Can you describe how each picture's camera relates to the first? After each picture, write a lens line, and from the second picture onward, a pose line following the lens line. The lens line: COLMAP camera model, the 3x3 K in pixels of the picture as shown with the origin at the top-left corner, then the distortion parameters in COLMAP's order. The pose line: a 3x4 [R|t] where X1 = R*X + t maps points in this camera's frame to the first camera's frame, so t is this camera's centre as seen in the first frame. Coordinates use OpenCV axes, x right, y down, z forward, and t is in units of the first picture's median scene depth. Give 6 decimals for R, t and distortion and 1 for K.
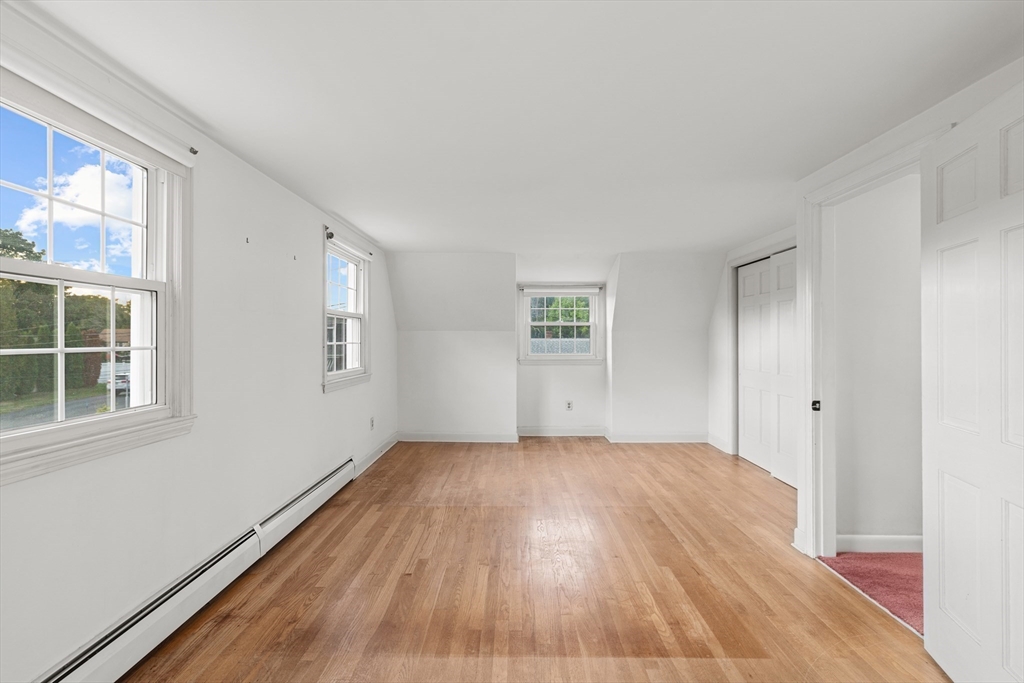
lens RADIAL K [[453.8, 0, 514.7], [0, 453.8, 333.8], [0, 0, 1]] dist [-0.000432, 0.000057]
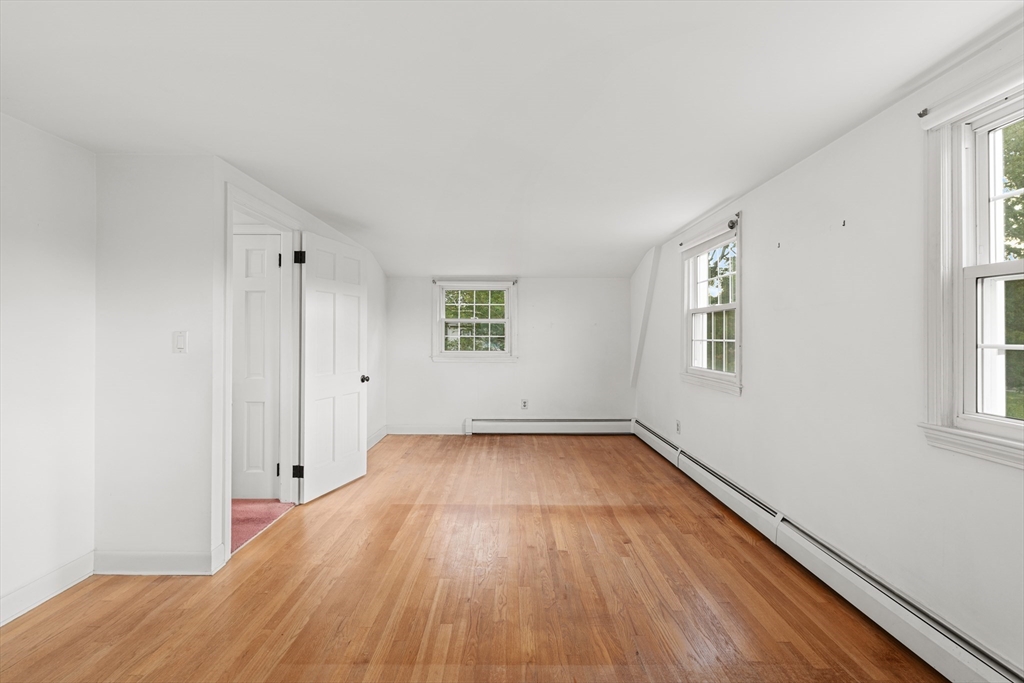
lens RADIAL K [[453.8, 0, 514.7], [0, 453.8, 333.8], [0, 0, 1]] dist [-0.000432, 0.000057]
pose [[-0.999933, -0.002200, -0.011366, 0.056637], [-0.002010, 0.999858, -0.016724, 0.026181], [0.011401, -0.016700, -0.999796, 2.086666]]
